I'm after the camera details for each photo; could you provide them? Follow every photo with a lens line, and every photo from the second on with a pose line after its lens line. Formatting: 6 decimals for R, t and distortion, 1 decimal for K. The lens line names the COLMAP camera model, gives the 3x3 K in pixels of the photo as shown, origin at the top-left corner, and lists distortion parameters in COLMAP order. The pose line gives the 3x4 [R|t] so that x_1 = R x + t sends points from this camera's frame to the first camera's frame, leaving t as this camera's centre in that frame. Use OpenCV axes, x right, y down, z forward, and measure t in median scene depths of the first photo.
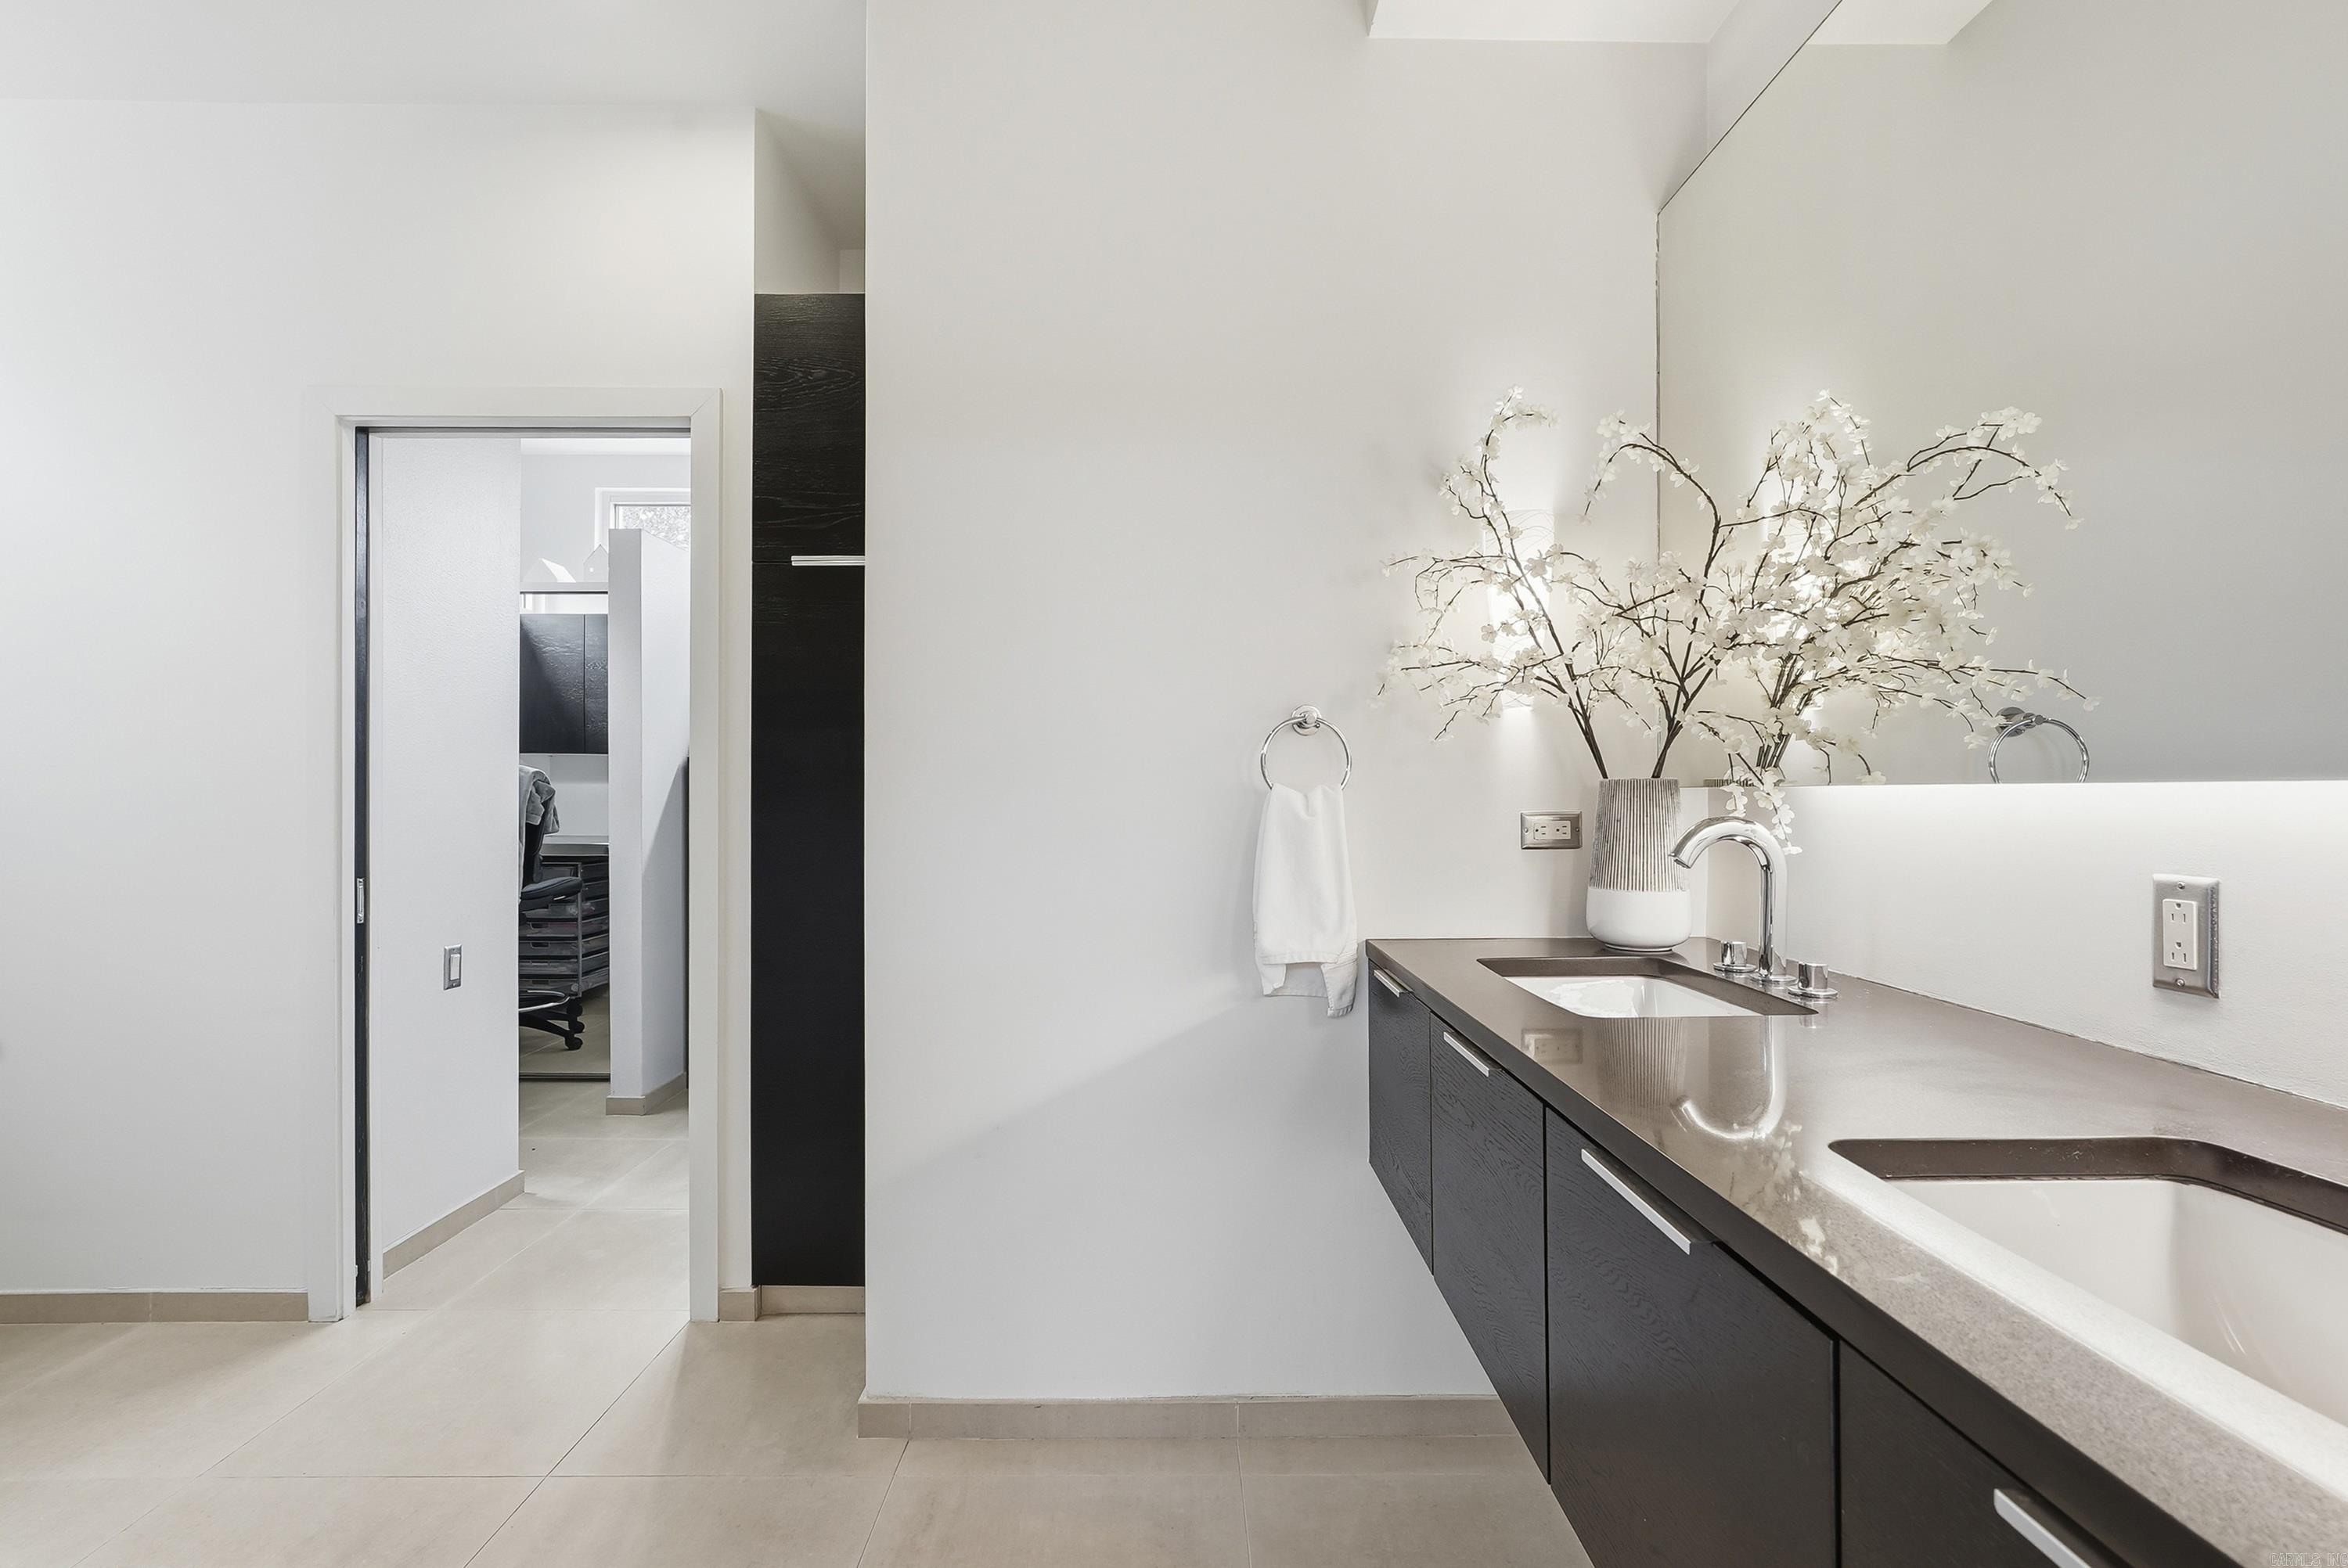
lens RADIAL K [[1049.3, 0, 1159.9], [0, 1049.3, 791.0], [0, 0, 1]] dist [-0.012857, 0.006334]
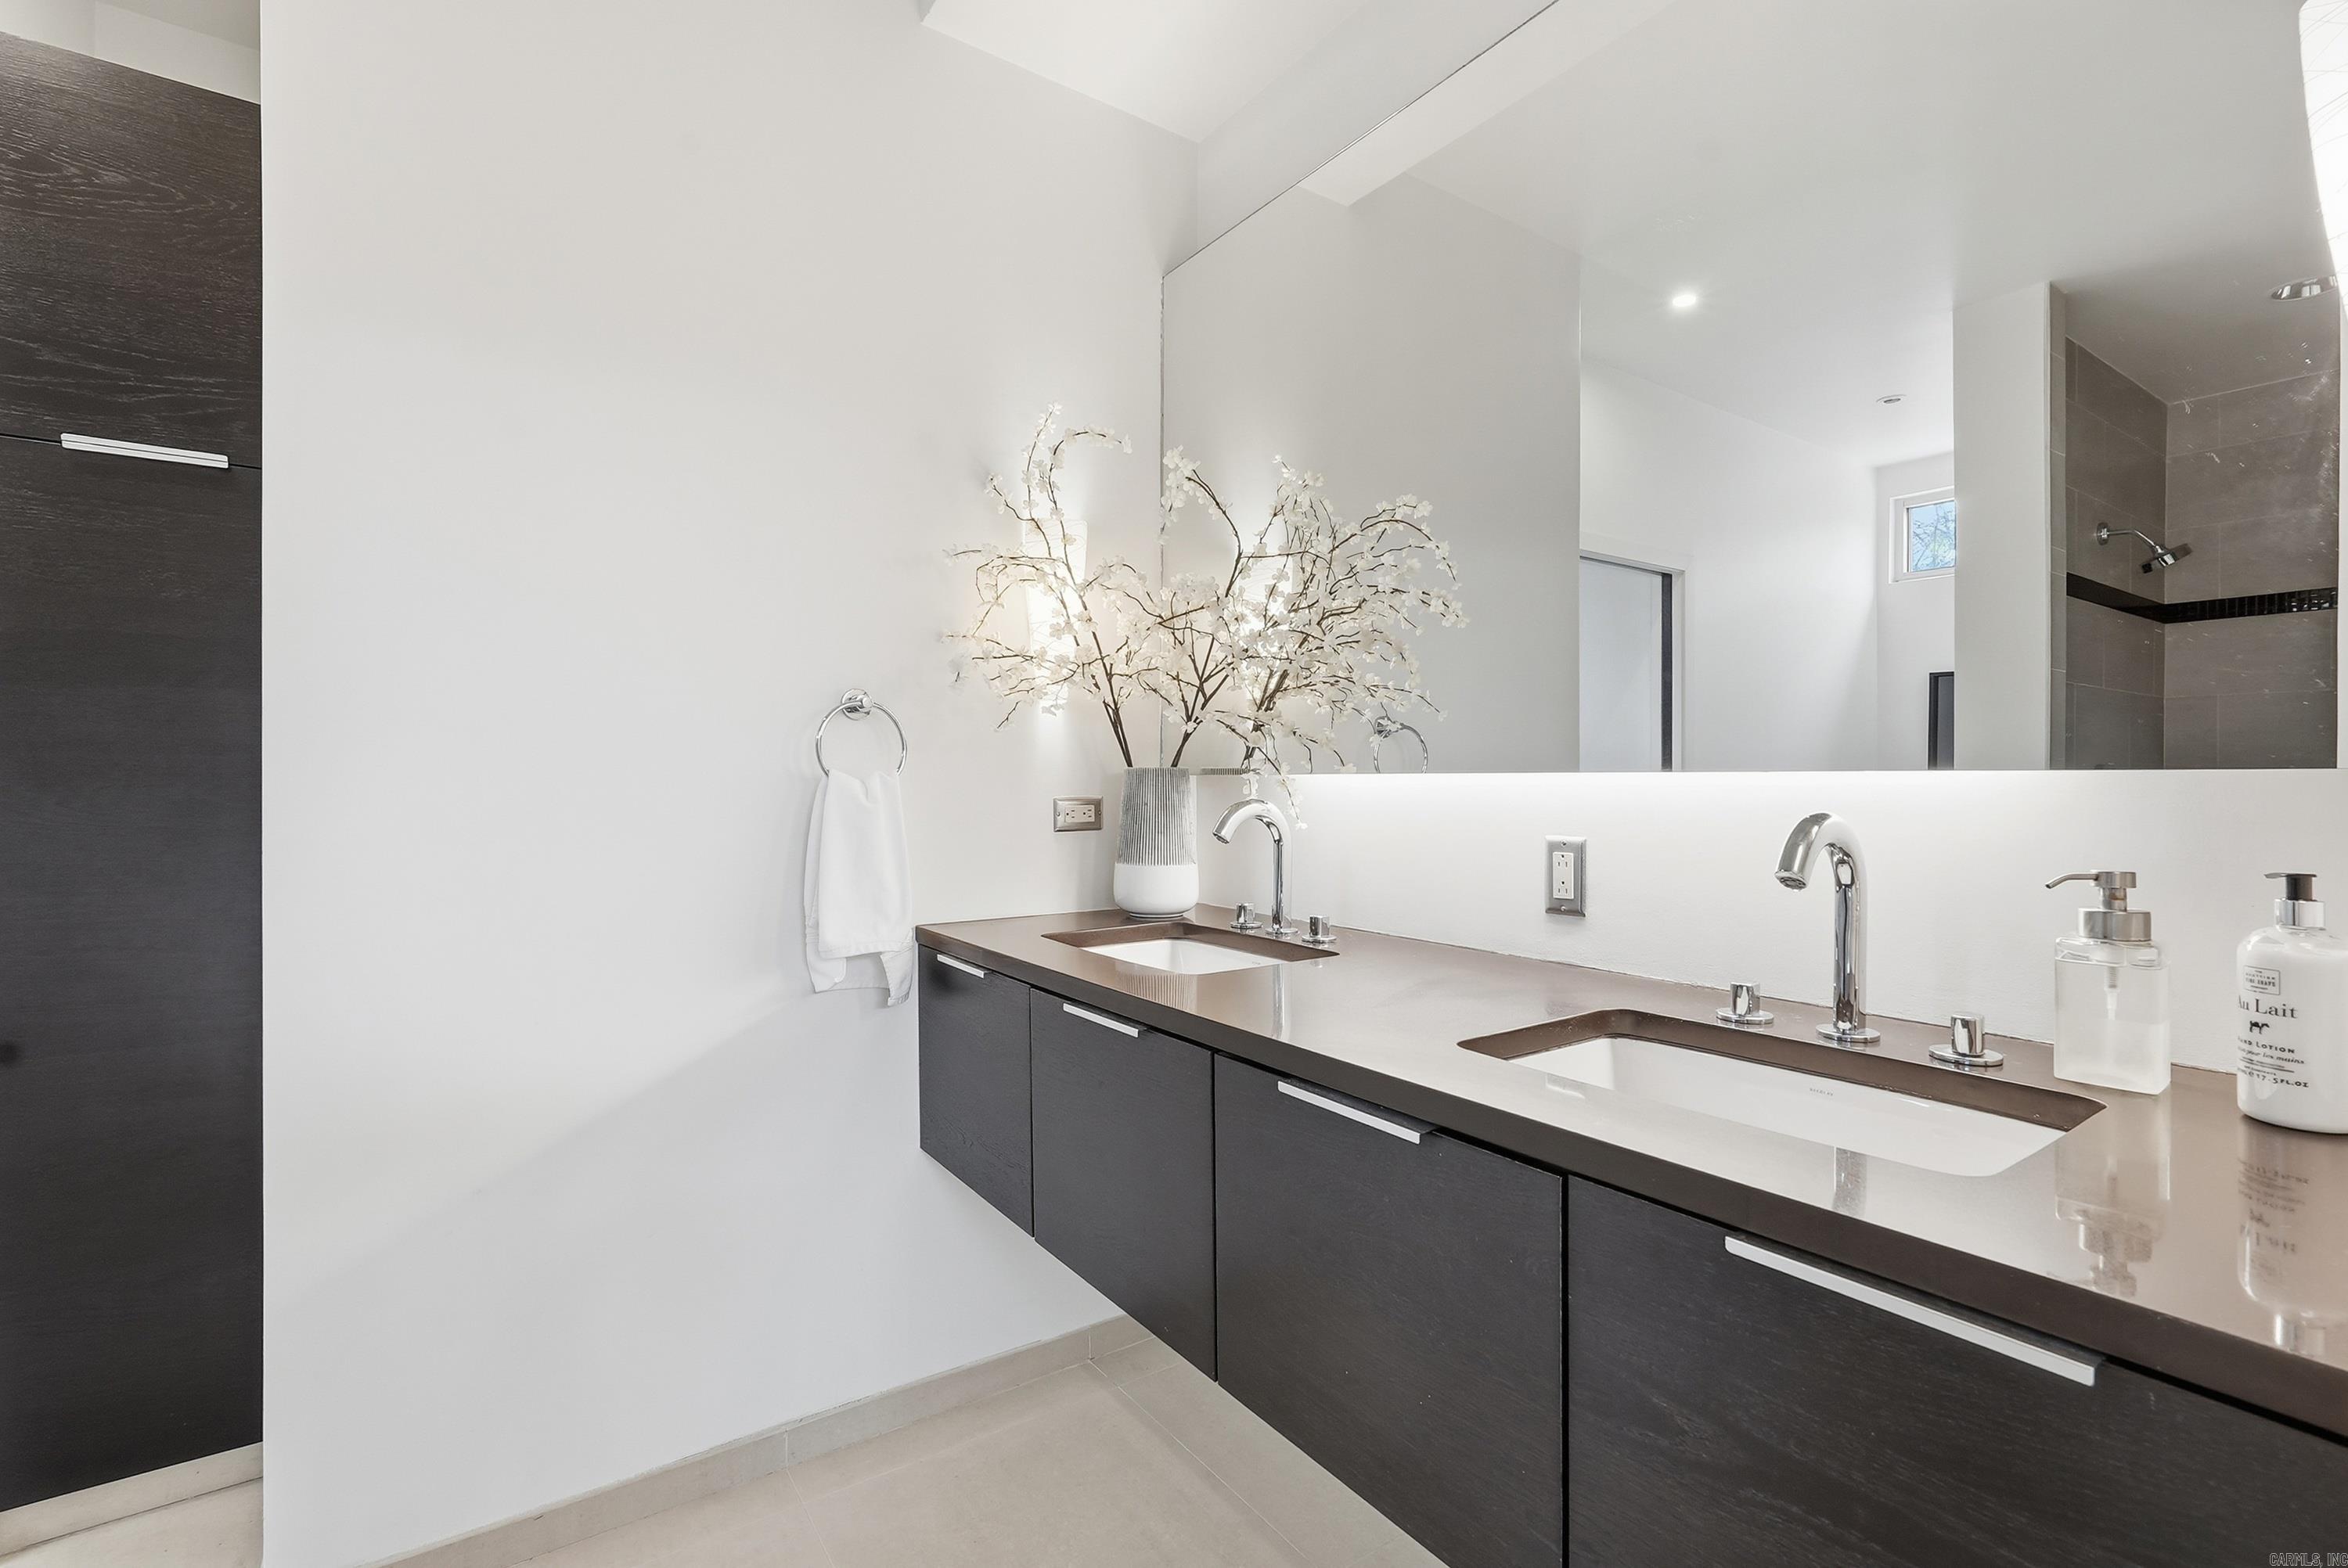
lens RADIAL K [[1049.3, 0, 1150.1], [0, 1049.3, 783.3], [0, 0, 1]] dist [-0.012857, 0.006334]
pose [[0.835134, 0.000482, 0.550046, -0.191903], [-0.002991, 0.999989, 0.003664, 0.001368], [-0.550038, -0.004705, 0.835126, 0.048739]]
